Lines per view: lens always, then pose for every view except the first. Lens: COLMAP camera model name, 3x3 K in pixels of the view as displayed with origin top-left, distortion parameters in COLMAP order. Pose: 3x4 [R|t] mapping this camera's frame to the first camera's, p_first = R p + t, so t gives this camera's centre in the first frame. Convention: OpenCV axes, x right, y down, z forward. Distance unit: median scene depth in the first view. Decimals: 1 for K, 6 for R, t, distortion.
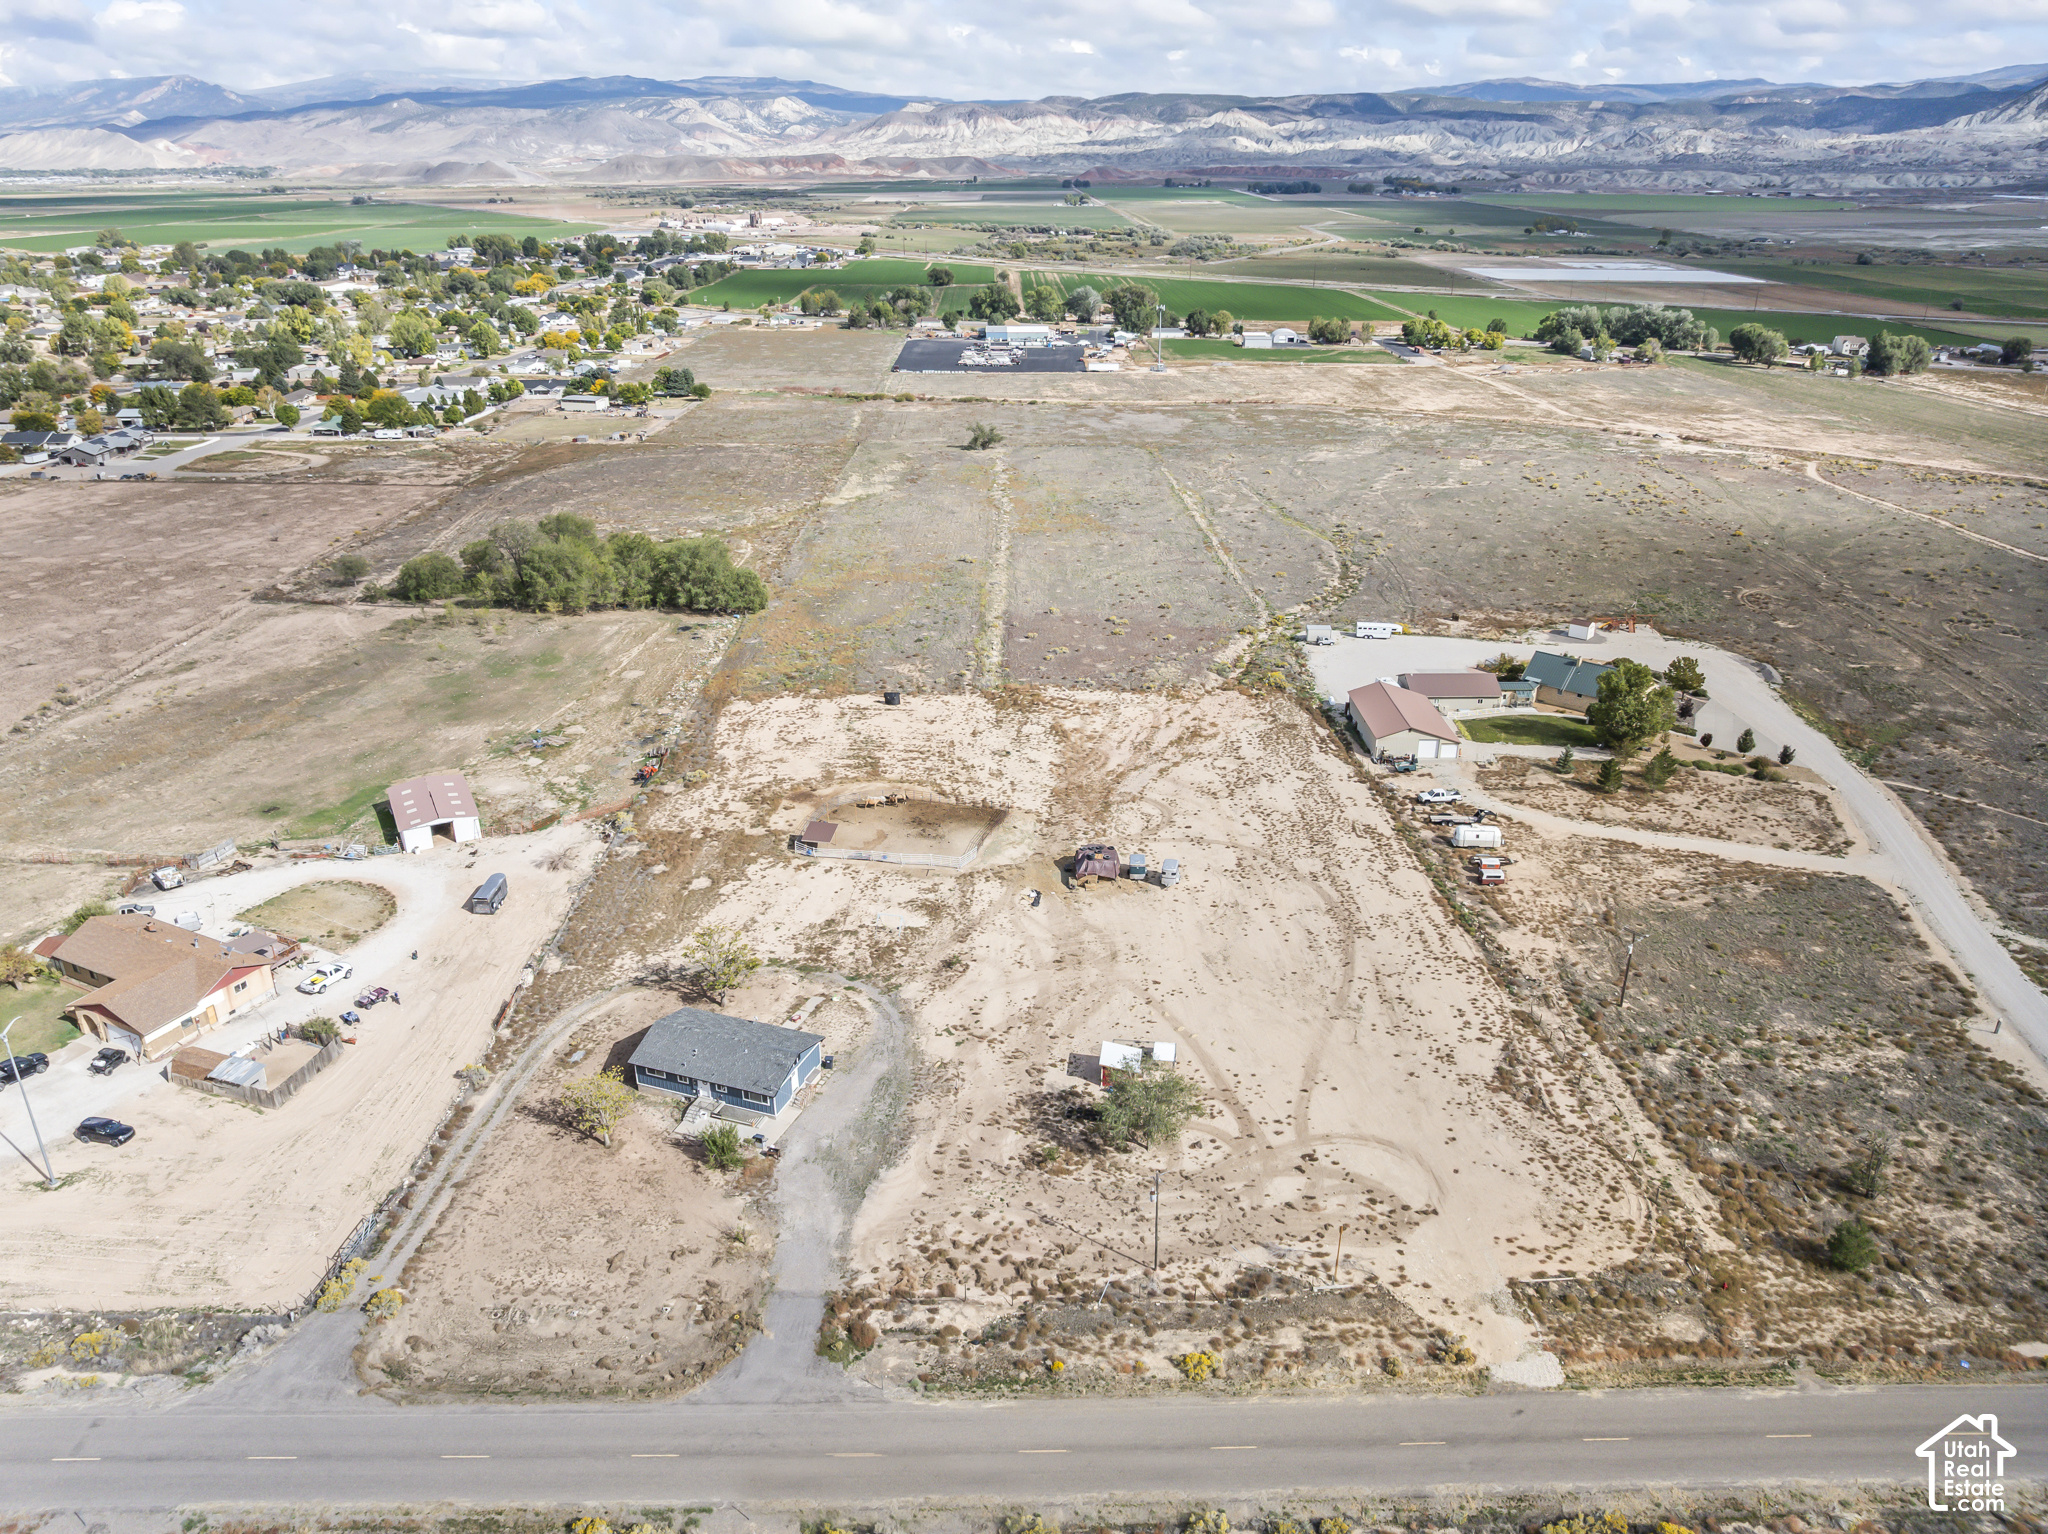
lens RADIAL K [[1441.7, 0, 1035.4], [0, 1441.7, 757.7], [0, 0, 1]] dist [-0.034795, -0.003871]
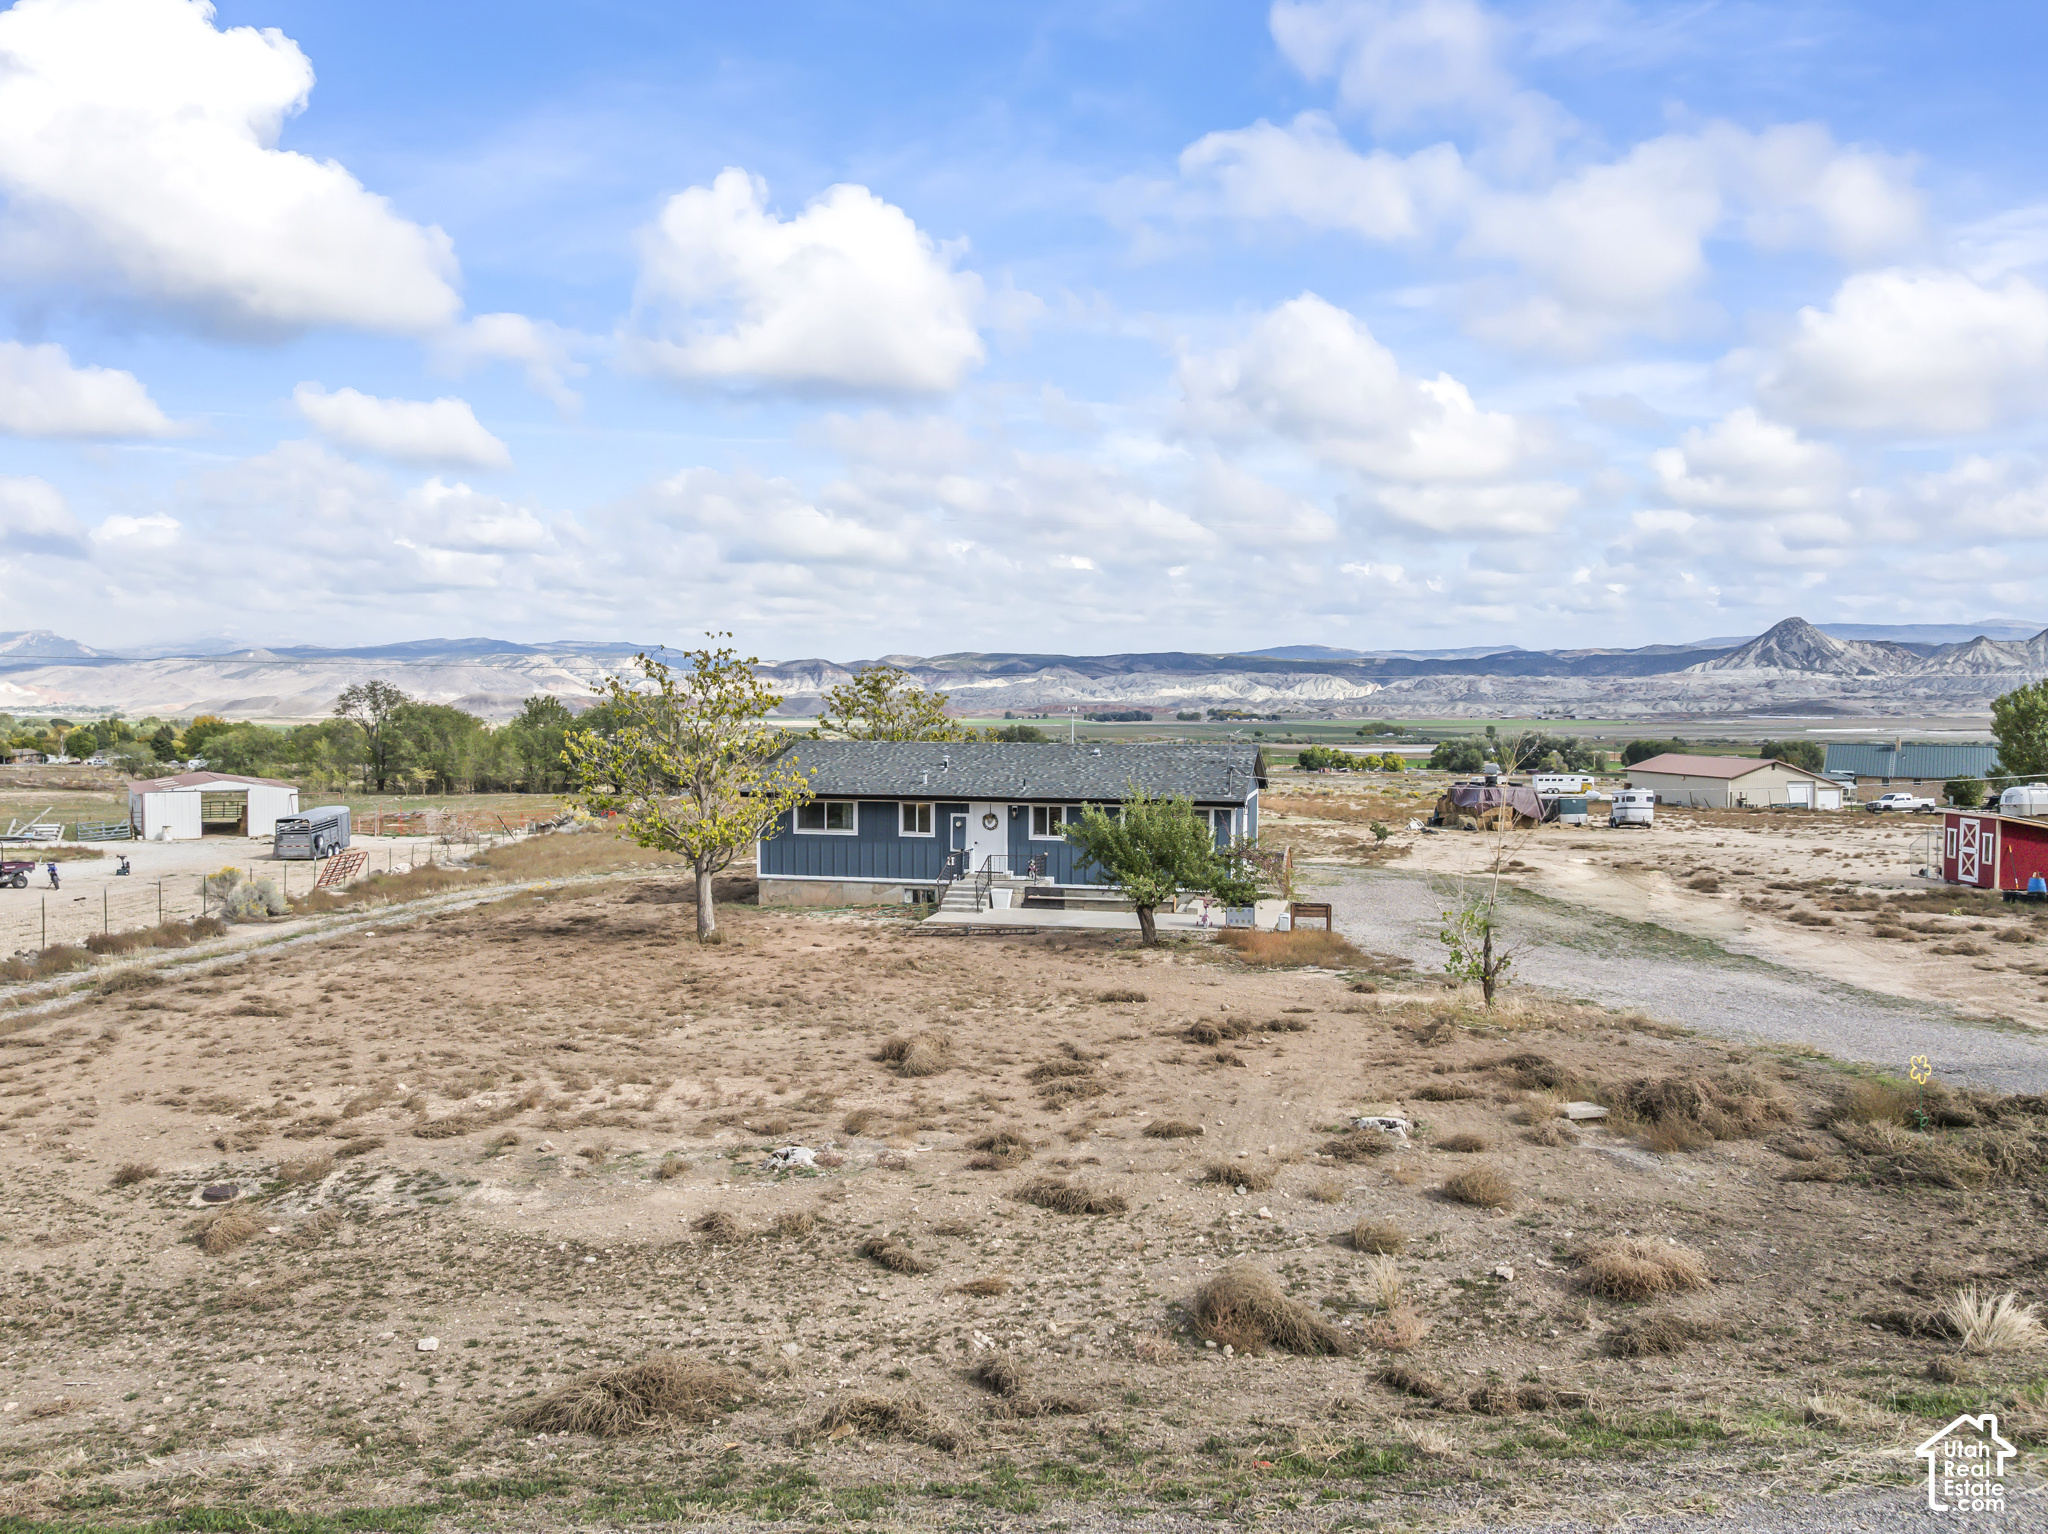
lens RADIAL K [[1441.7, 0, 1035.4], [0, 1441.7, 757.7], [0, 0, 1]] dist [-0.034795, -0.003871]
pose [[0.993531, -0.002676, 0.113532, -0.258115], [0.043436, 0.932659, -0.358135, 0.331313], [-0.104929, 0.360749, 0.926742, 0.694735]]
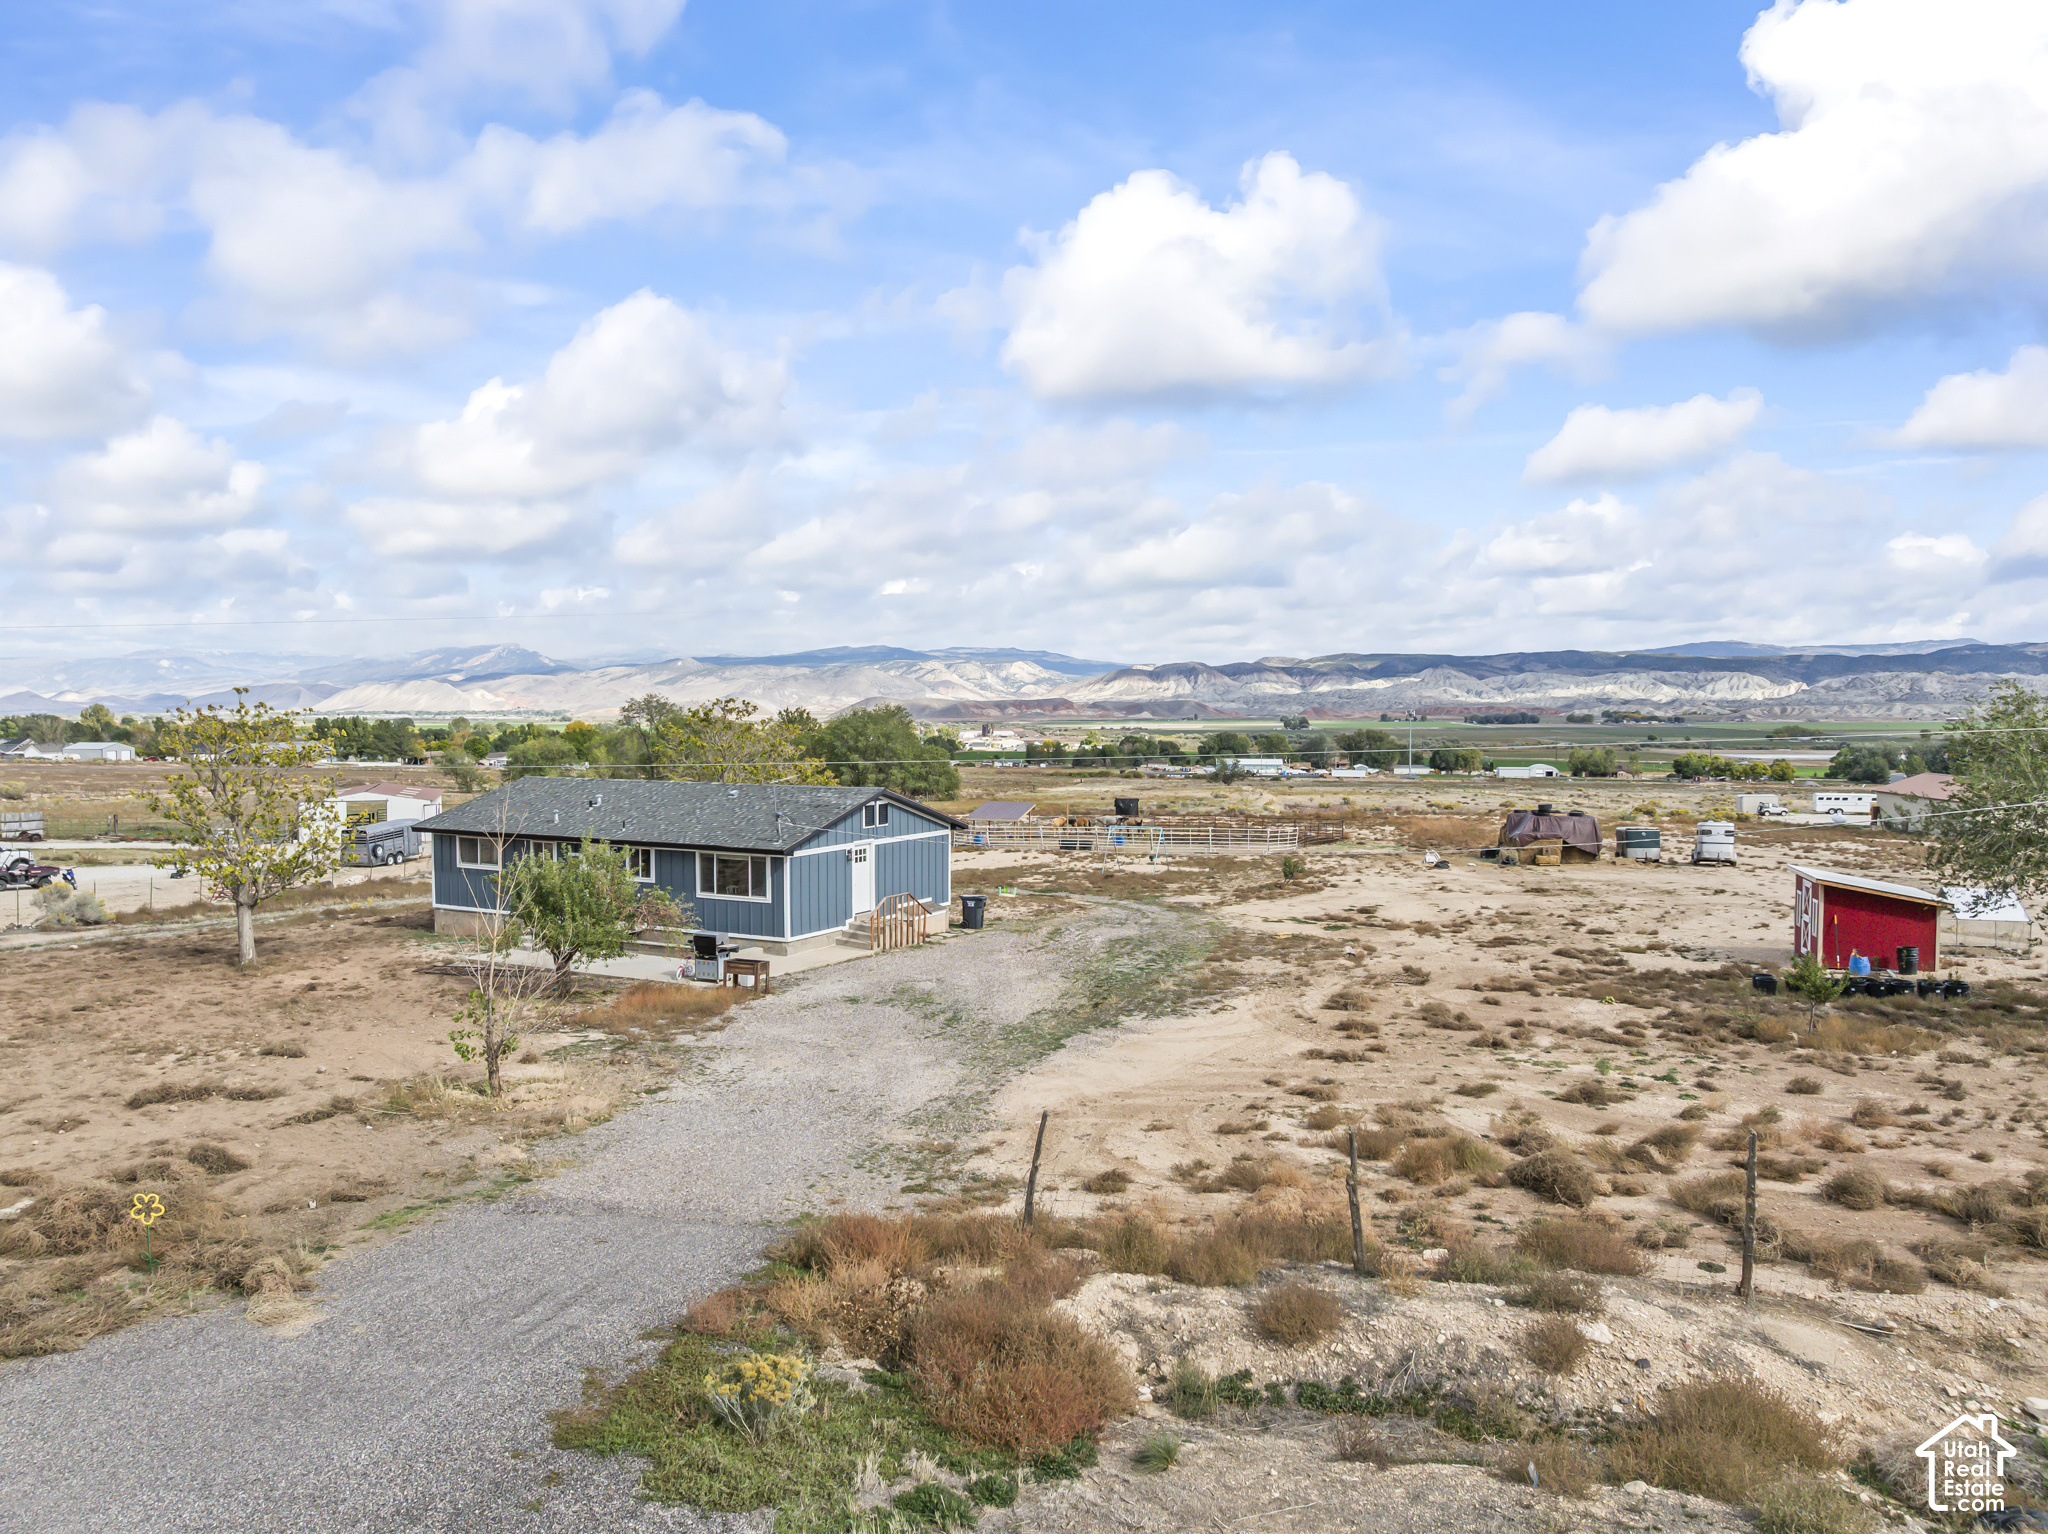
lens RADIAL K [[1441.7, 0, 1035.4], [0, 1441.7, 757.7], [0, 0, 1]] dist [-0.034795, -0.003871]
pose [[0.988997, 0.003061, -0.147907, -0.080758], [-0.056404, 0.932071, -0.357857, 0.318670], [0.136764, 0.362262, 0.921988, 0.700440]]
